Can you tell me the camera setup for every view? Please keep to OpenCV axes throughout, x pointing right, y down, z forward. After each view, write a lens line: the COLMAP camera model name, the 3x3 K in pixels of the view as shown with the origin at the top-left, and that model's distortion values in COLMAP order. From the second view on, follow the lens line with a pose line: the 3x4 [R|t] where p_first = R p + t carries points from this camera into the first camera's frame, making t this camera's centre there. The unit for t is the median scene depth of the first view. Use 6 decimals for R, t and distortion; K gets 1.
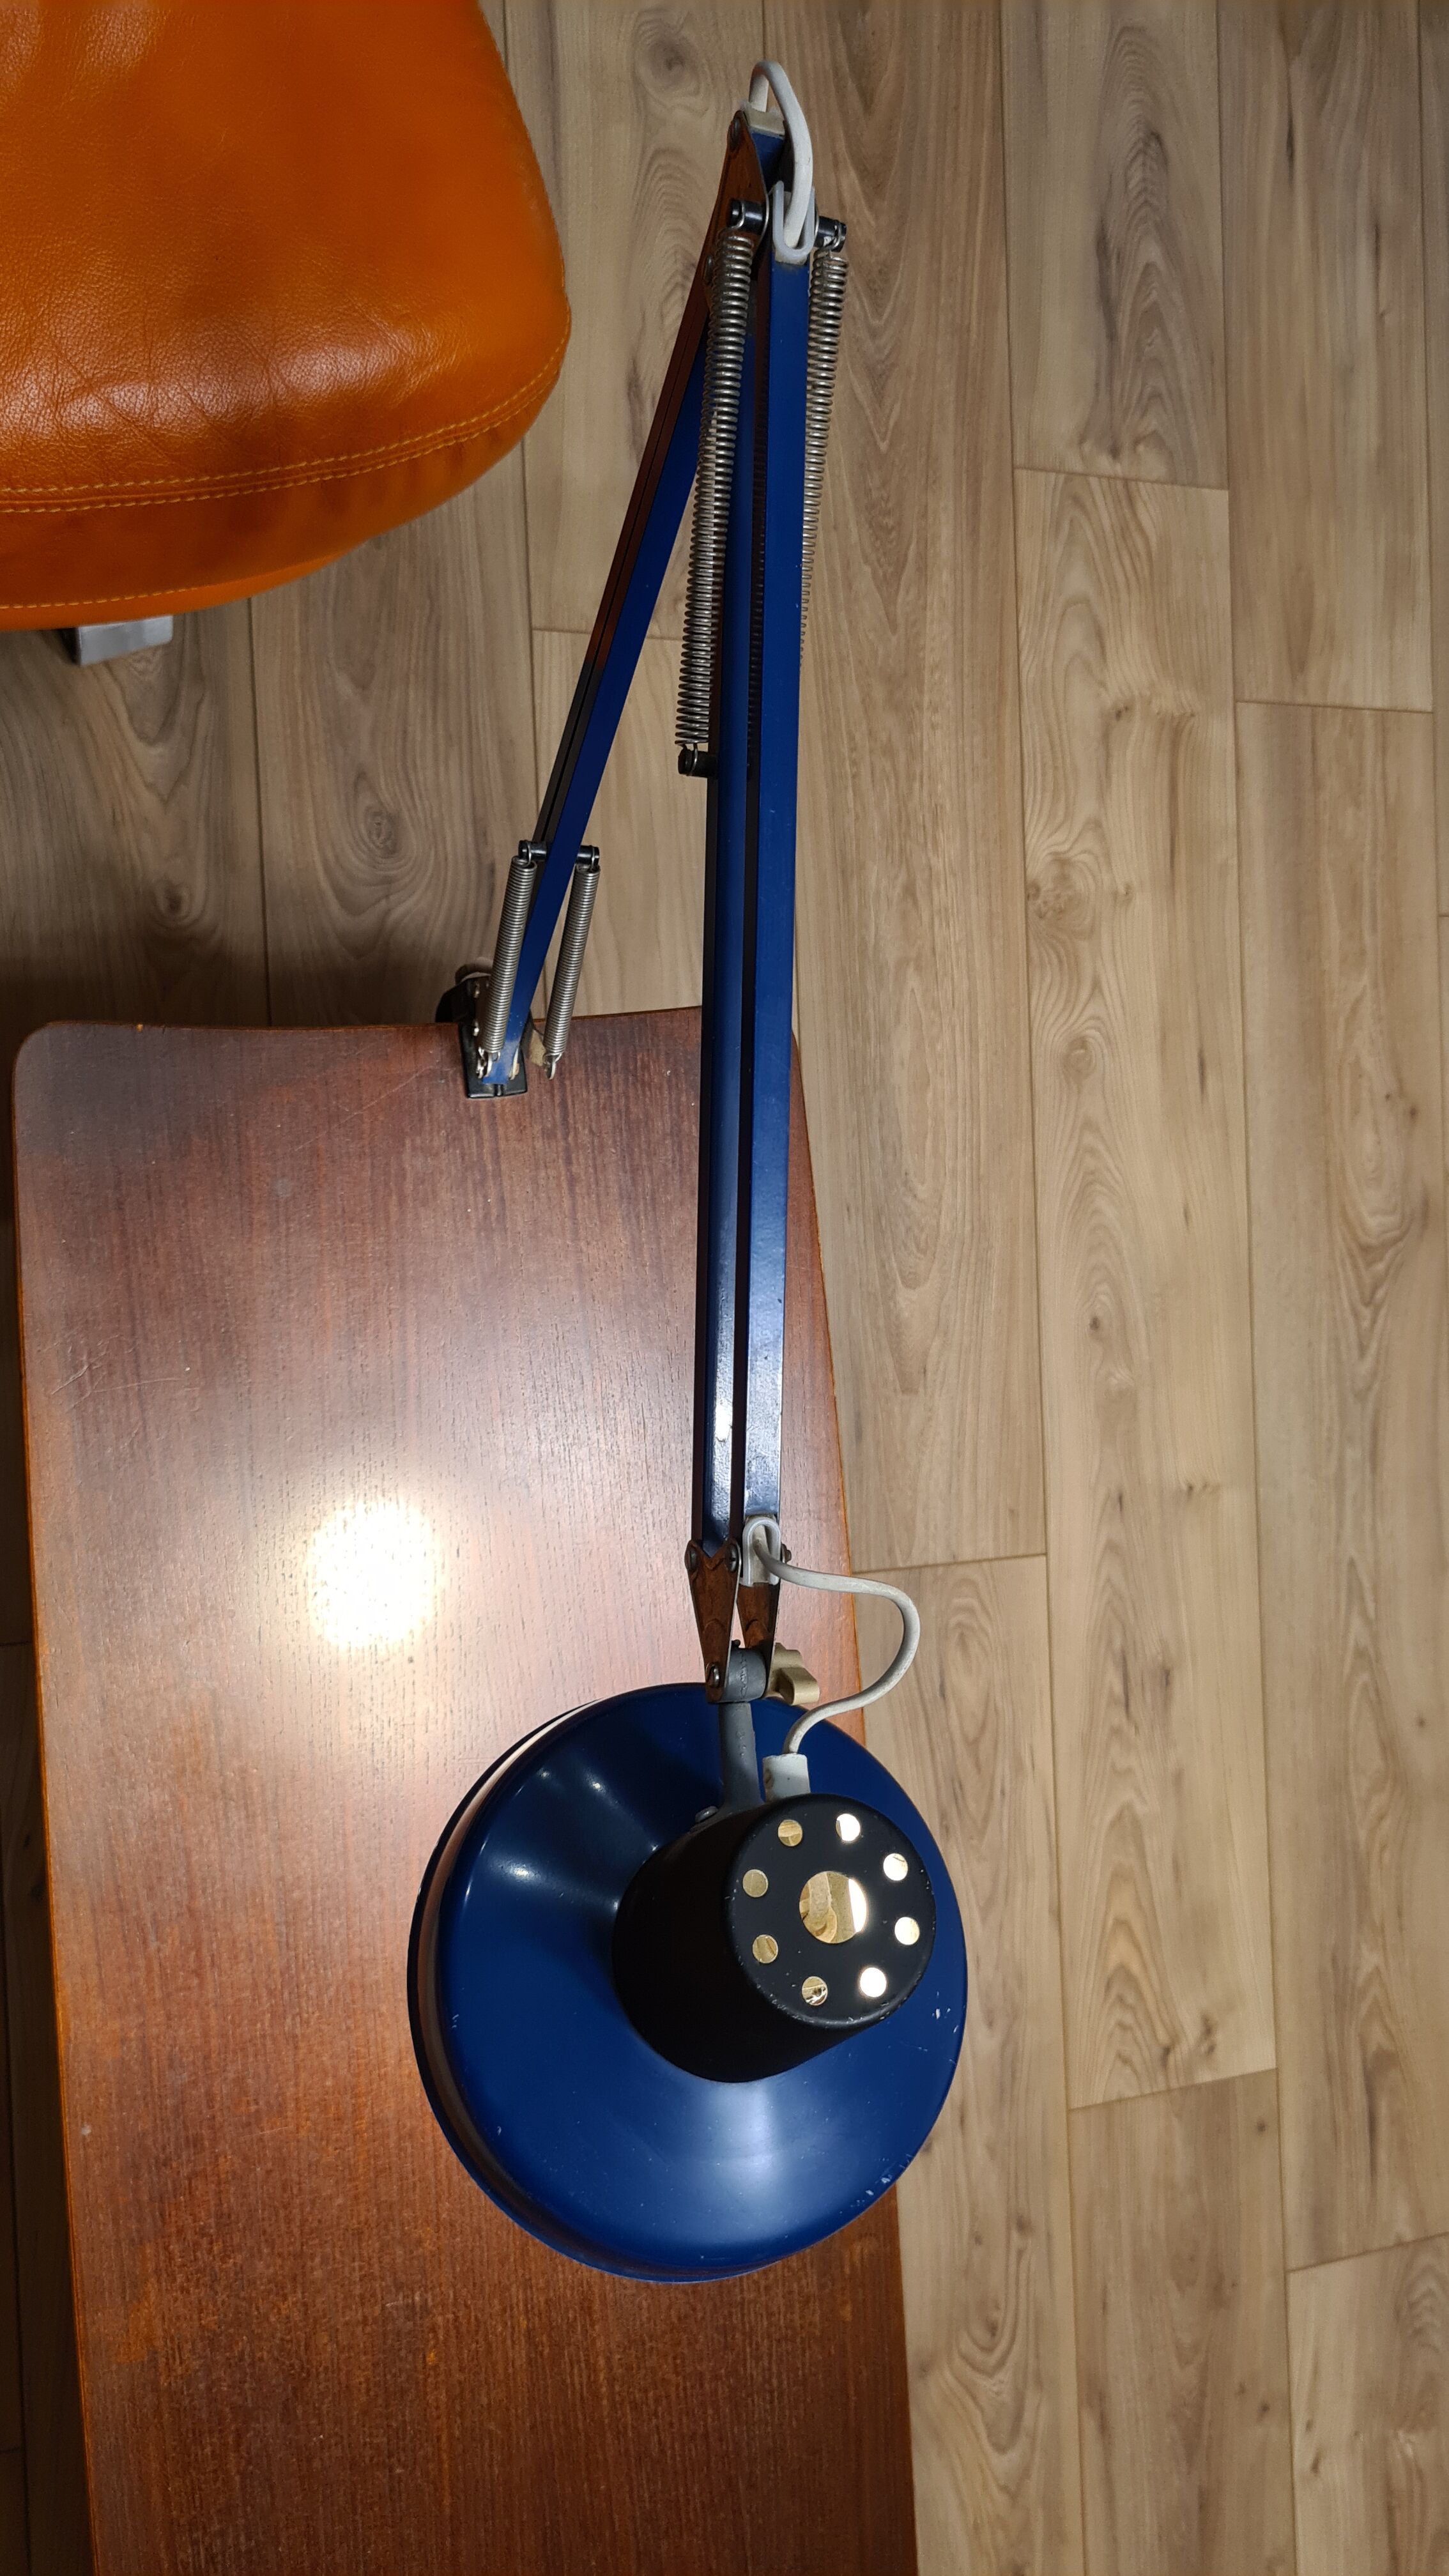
lens RADIAL K [[1971.9, 0, 737.3], [0, 1971.9, 1296.0], [0, 0, 1]] dist [0.031611, -0.019484]
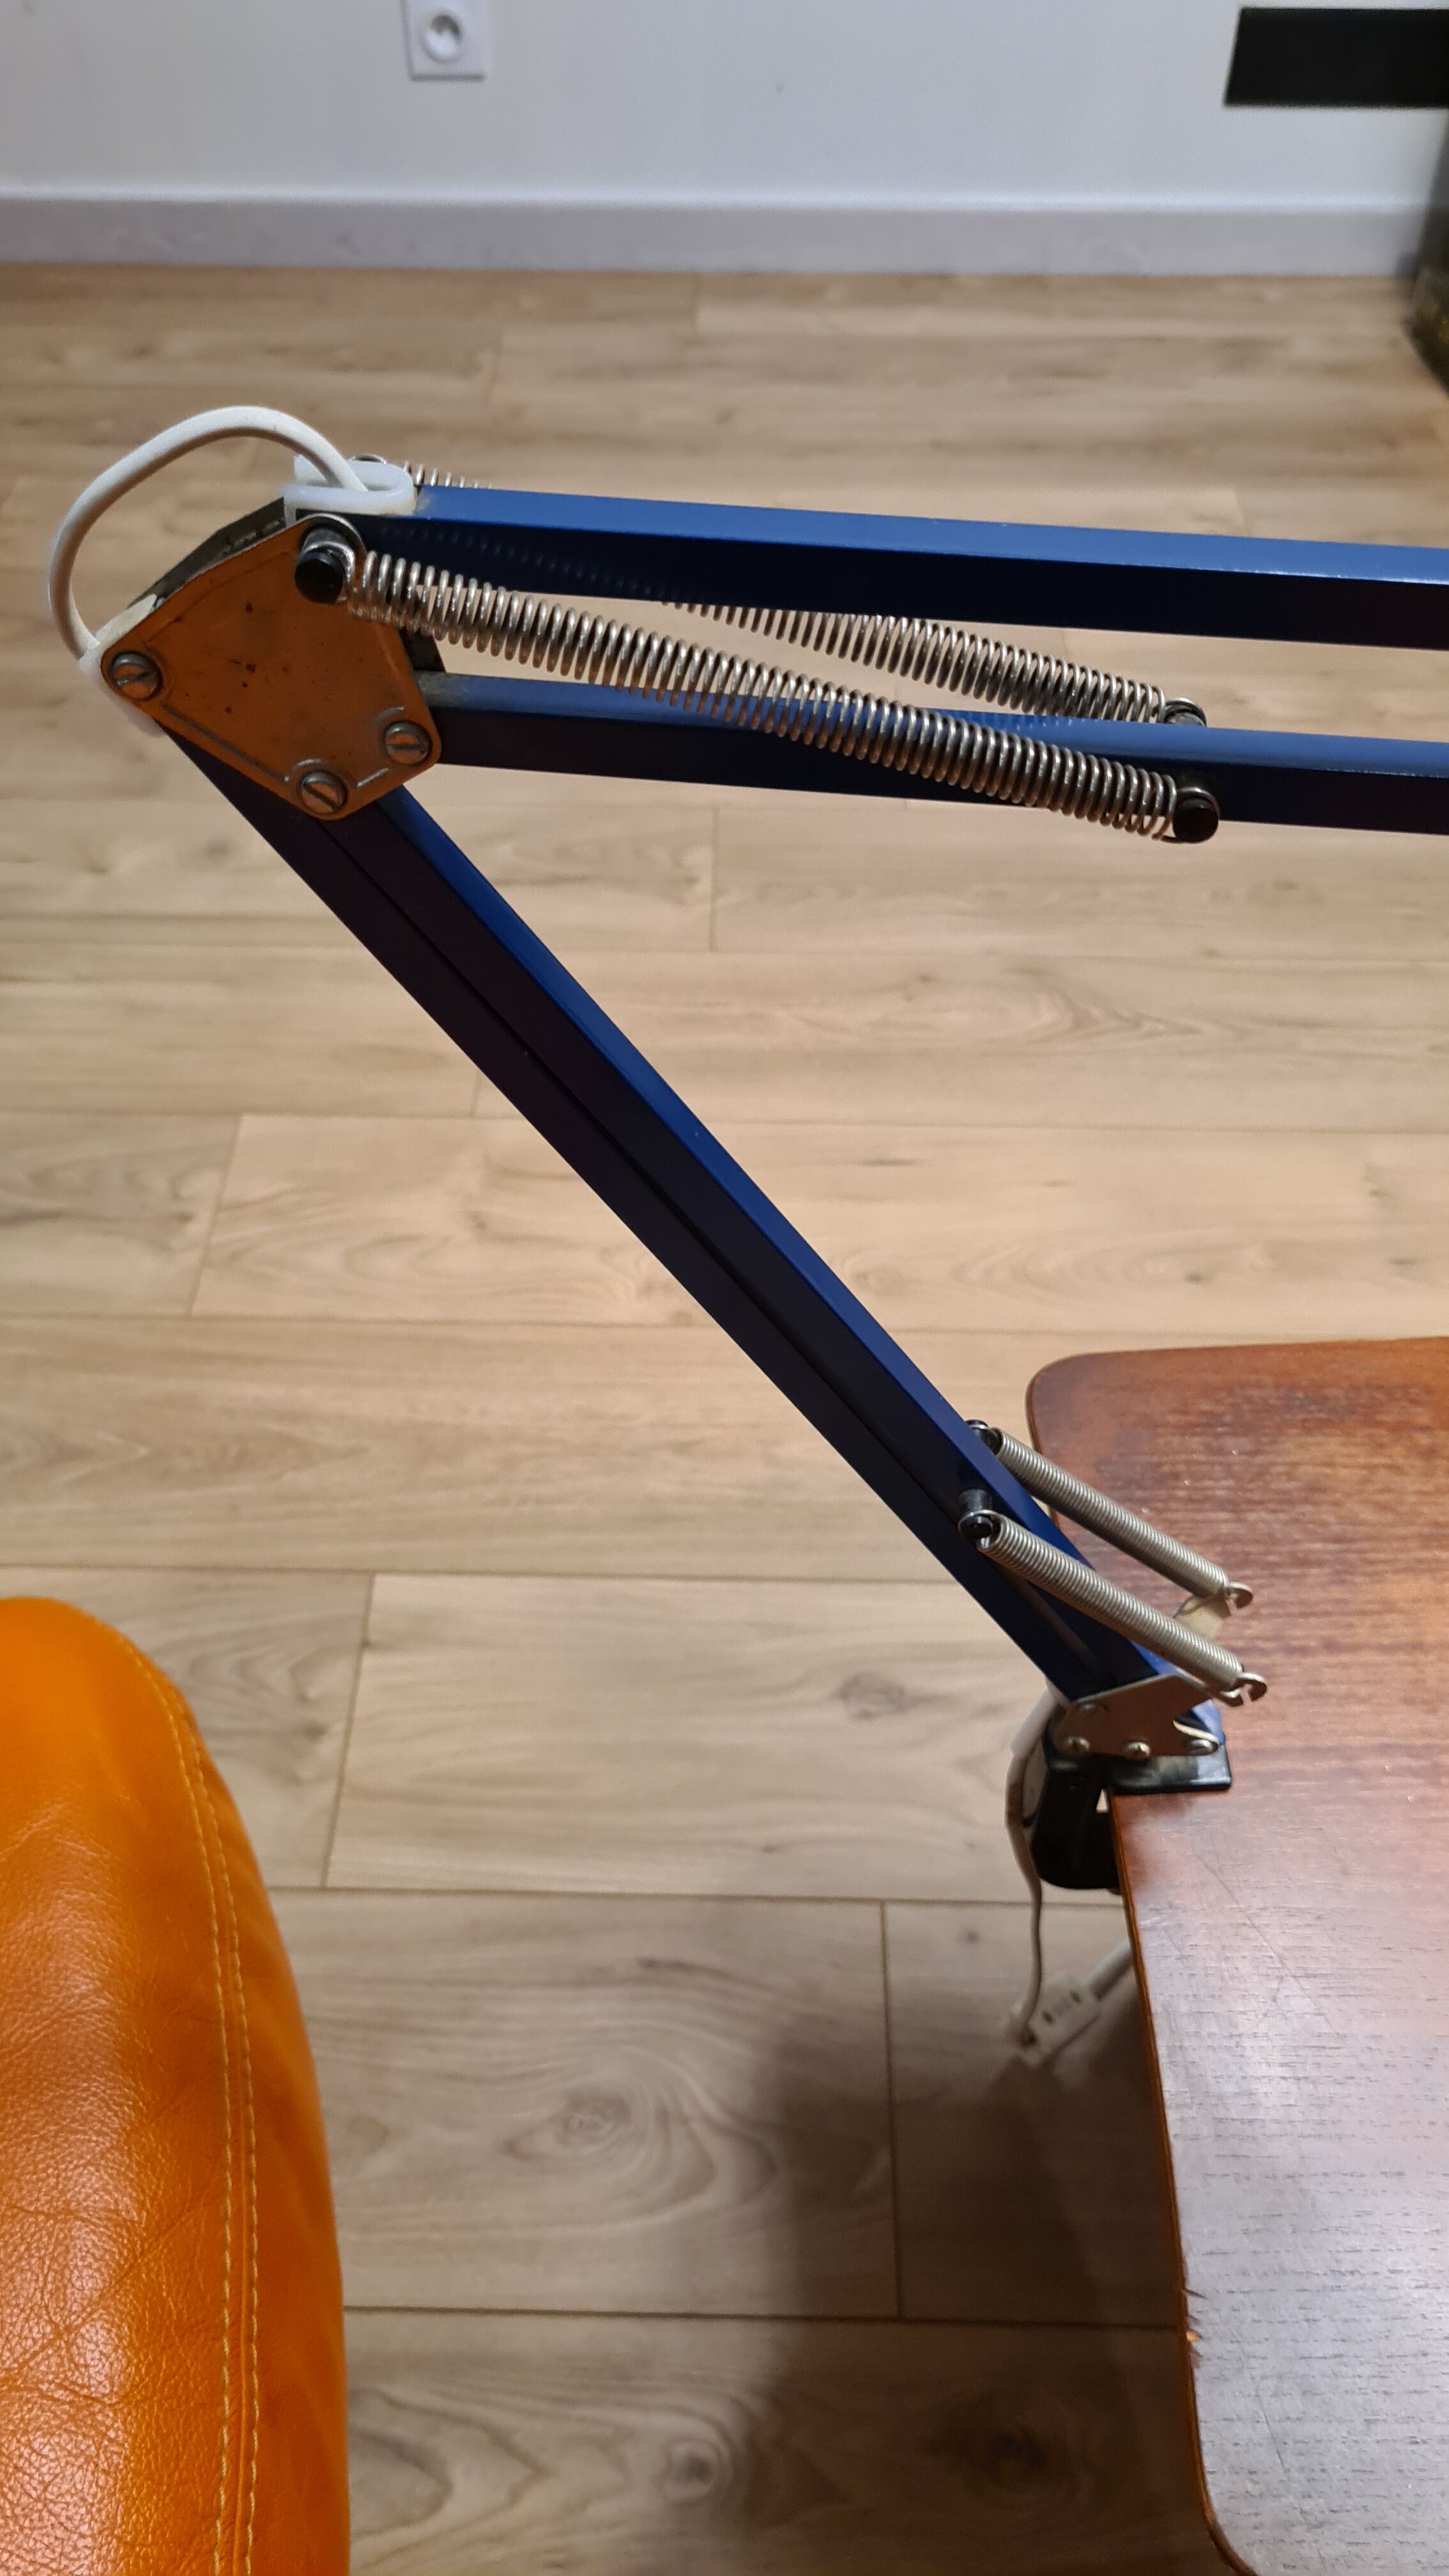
lens RADIAL K [[1971.9, 0, 704.1], [0, 1971.9, 1217.9], [0, 0, 1]] dist [0.031611, -0.019484]
pose [[0.060174, -0.915683, 0.397371, -0.147513], [0.997566, 0.041116, -0.056314, -0.153047], [0.035227, 0.399792, 0.915929, 0.216740]]
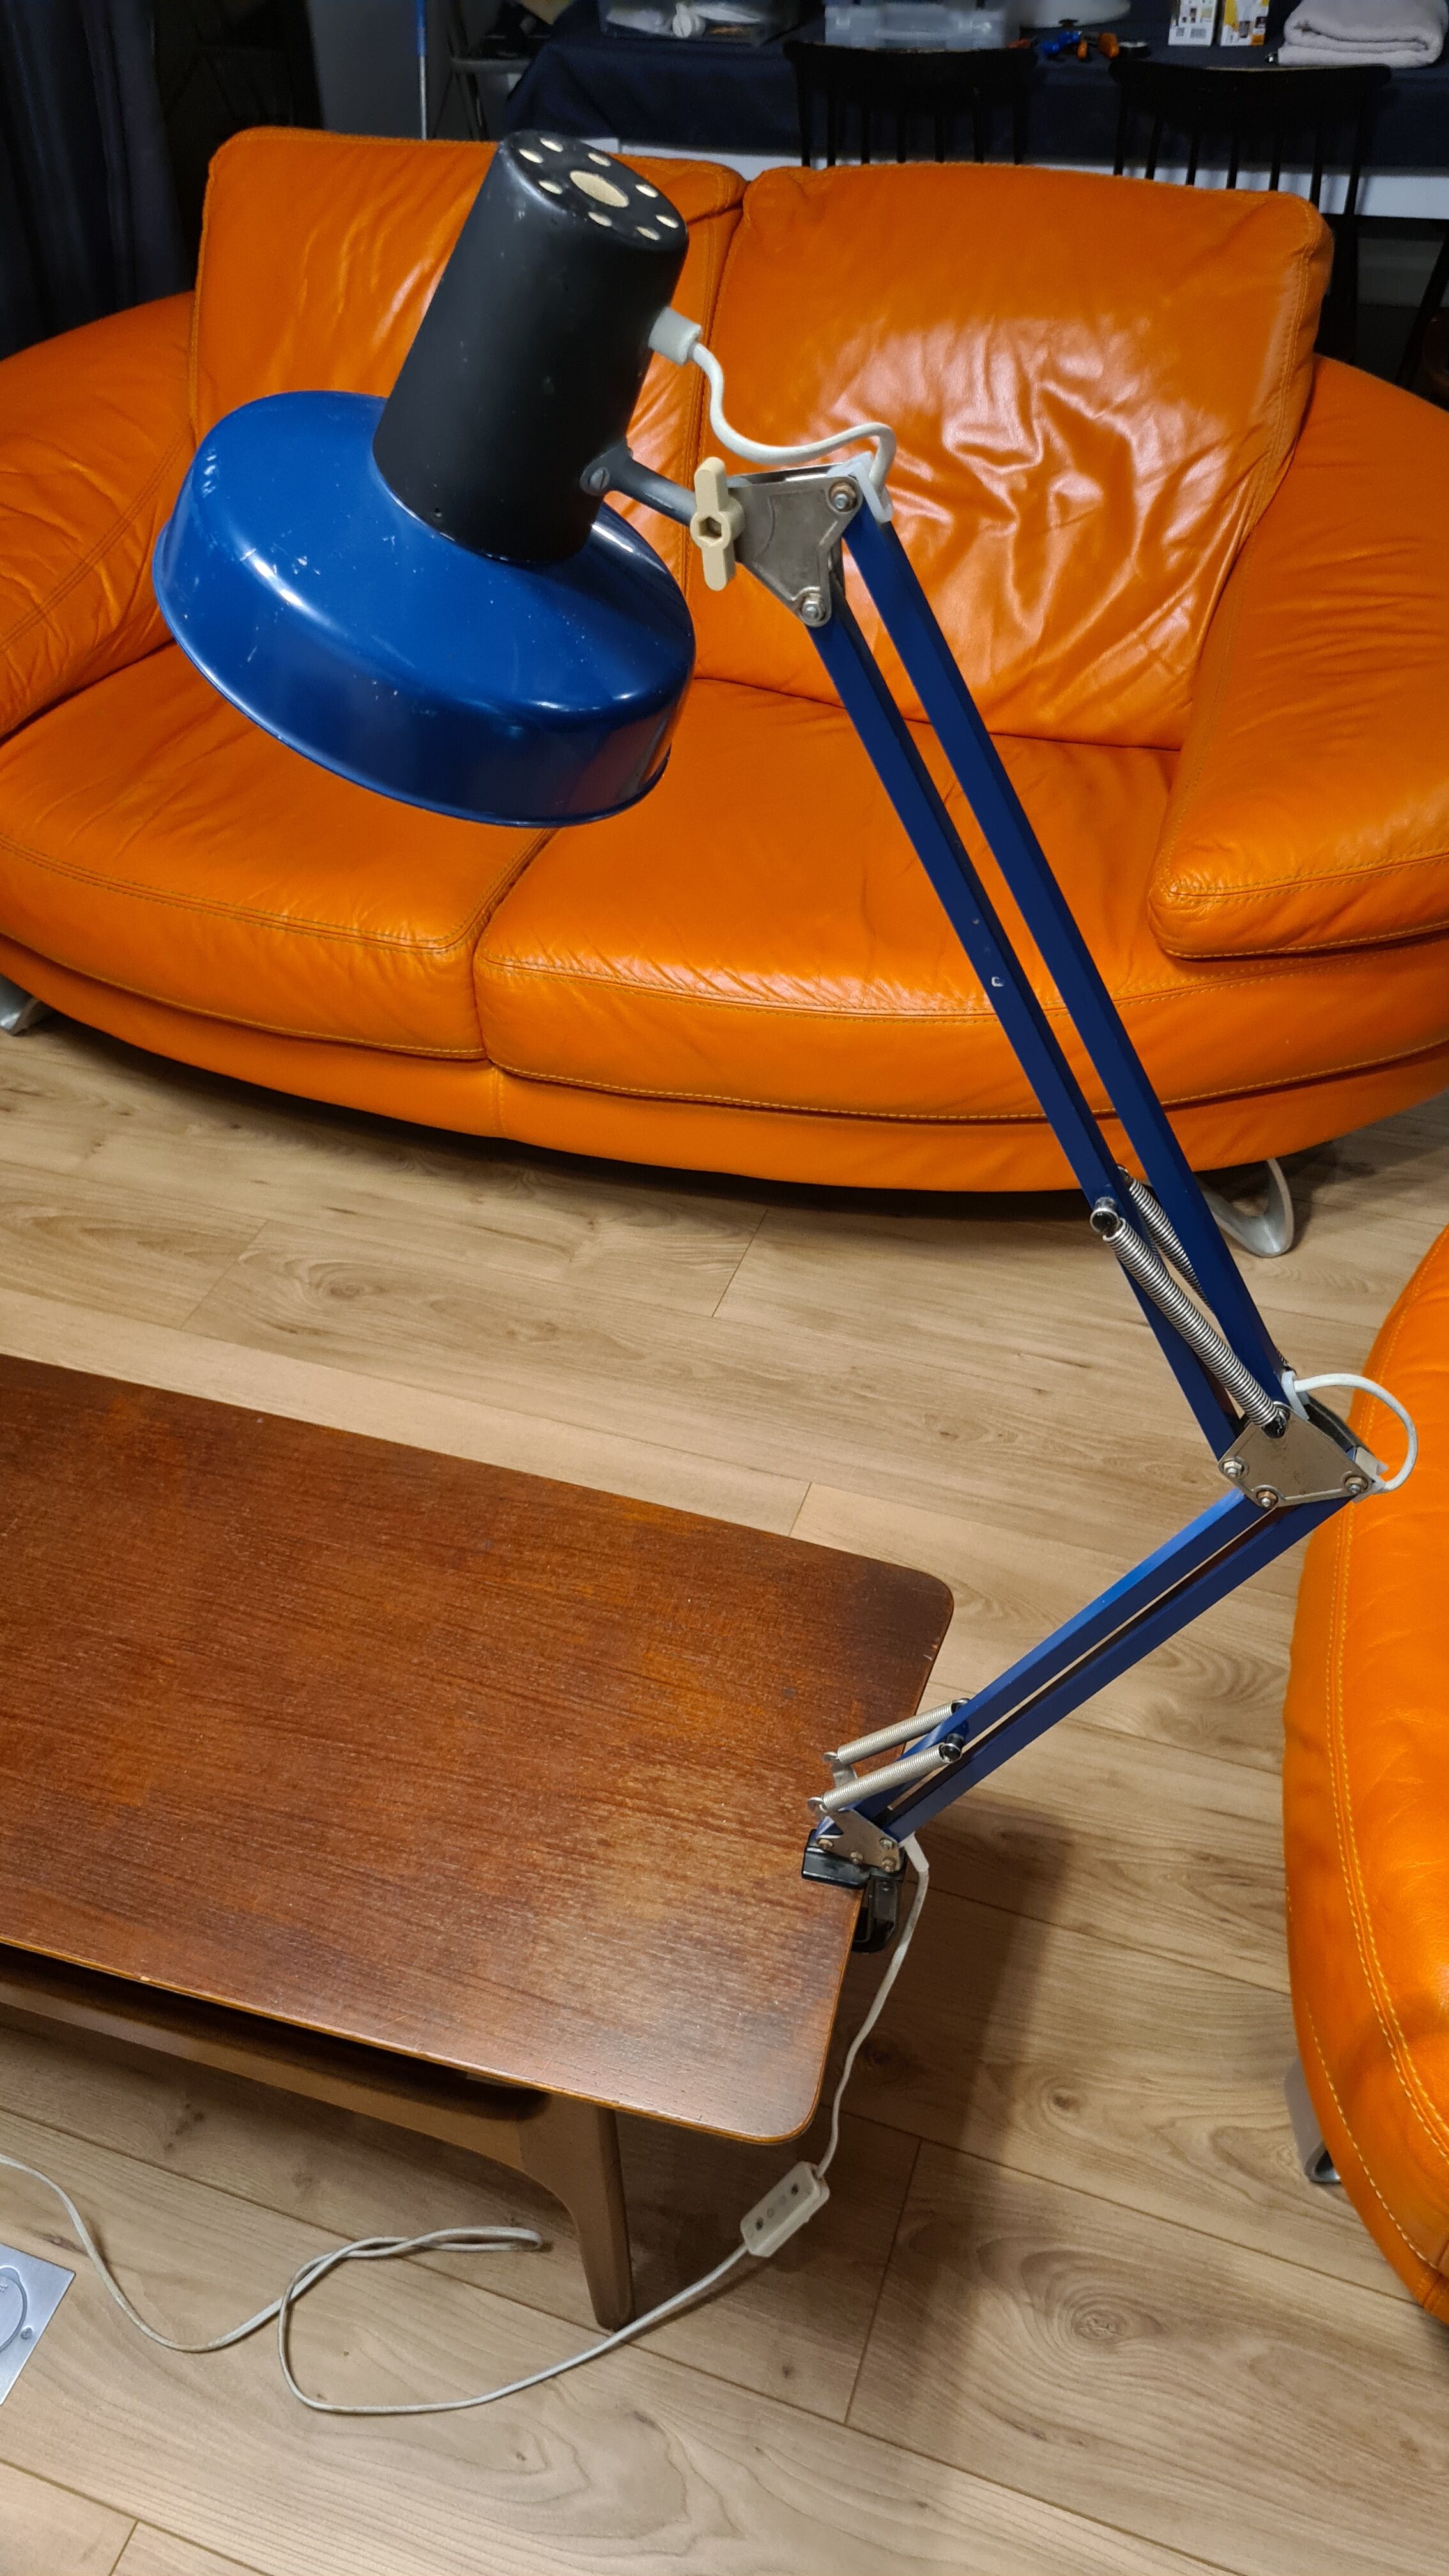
lens RADIAL K [[1971.9, 0, 705.0], [0, 1971.9, 1280.9], [0, 0, 1]] dist [0.031611, -0.019484]
pose [[-0.357538, 0.332371, -0.872752, 0.509780], [-0.926477, -0.243819, 0.286693, -0.189654], [-0.117505, 0.911088, 0.395109, 0.156926]]
